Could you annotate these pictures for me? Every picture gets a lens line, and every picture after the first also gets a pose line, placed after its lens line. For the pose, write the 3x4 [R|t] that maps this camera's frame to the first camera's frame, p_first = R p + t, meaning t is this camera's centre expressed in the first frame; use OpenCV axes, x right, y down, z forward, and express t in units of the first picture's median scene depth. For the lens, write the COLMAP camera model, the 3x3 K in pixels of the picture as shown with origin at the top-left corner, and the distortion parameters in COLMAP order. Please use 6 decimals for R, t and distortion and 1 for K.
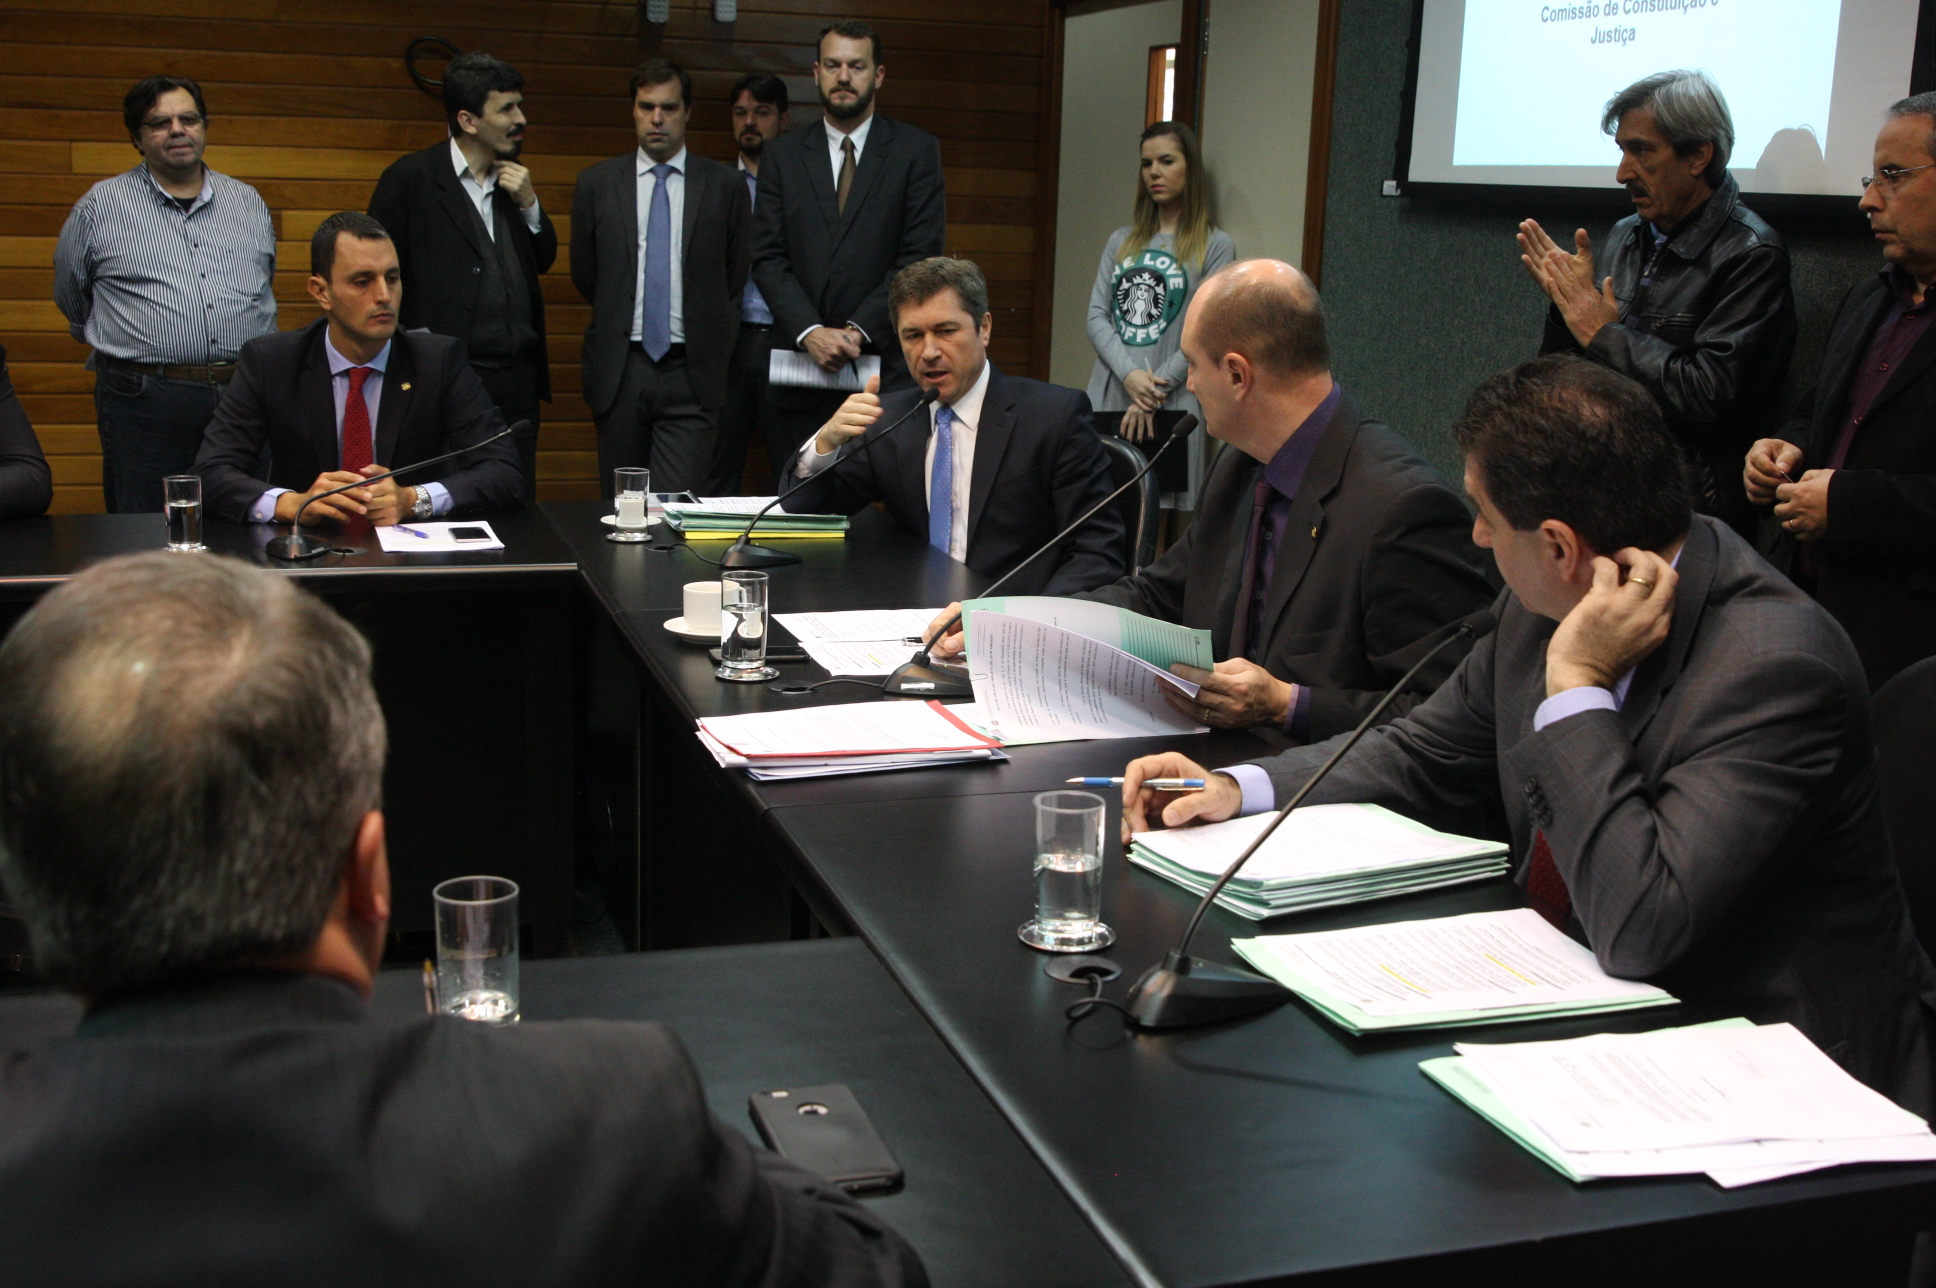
lens RADIAL K [[2188.8, 0, 968.0], [0, 2188.8, 644.0], [0, 0, 1]] dist [-0.080934, 0.009678]
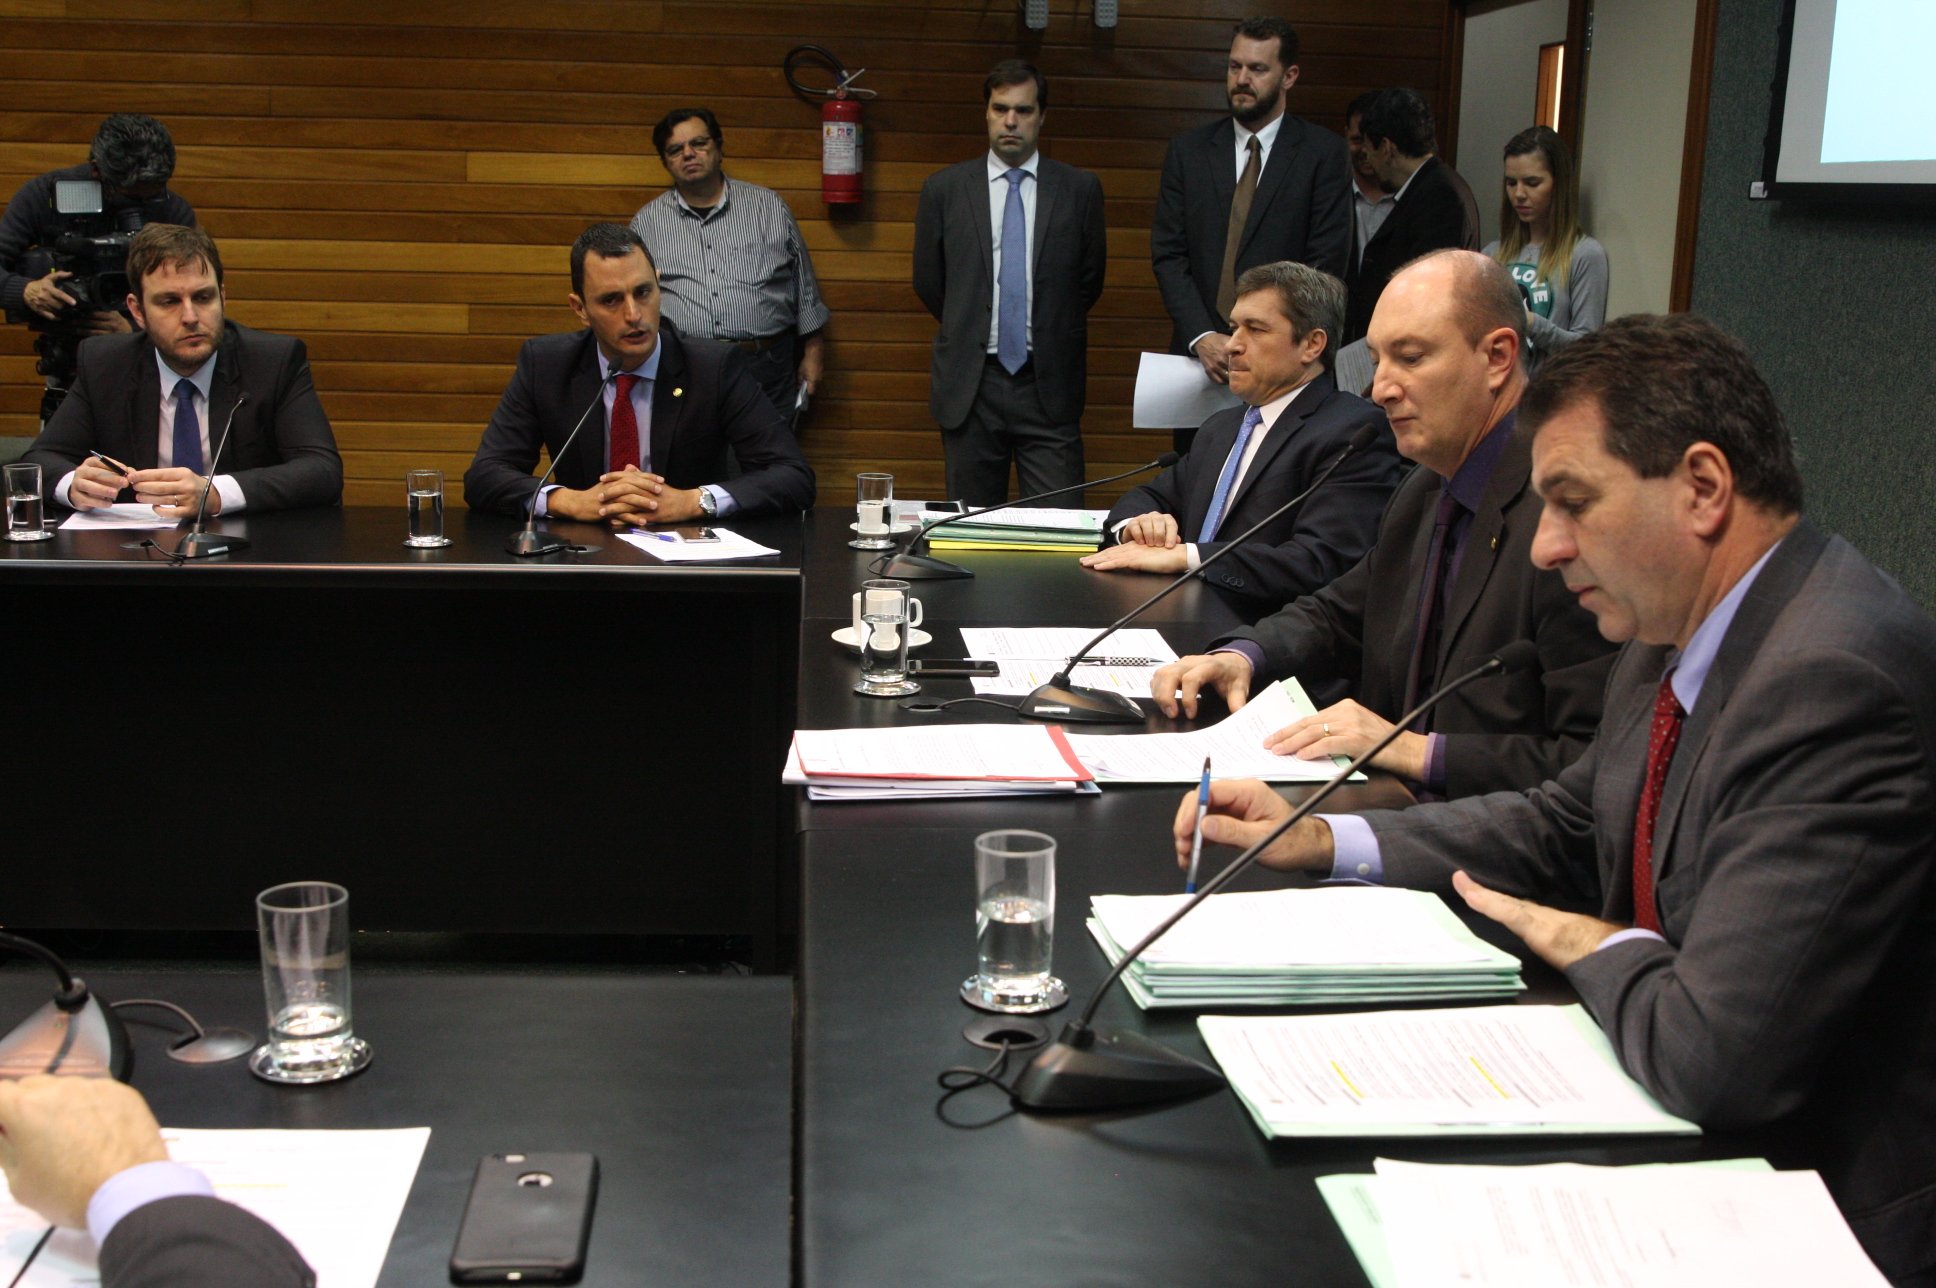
lens RADIAL K [[2186.3, 0, 968.0], [0, 2186.3, 644.0], [0, 0, 1]] dist [-0.109433, 0.042867]
pose [[0.970375, 0.041486, -0.238017, 0.120316], [-0.043754, 0.999033, -0.004252, -0.002285], [0.237610, 0.014540, 0.971252, 0.066928]]
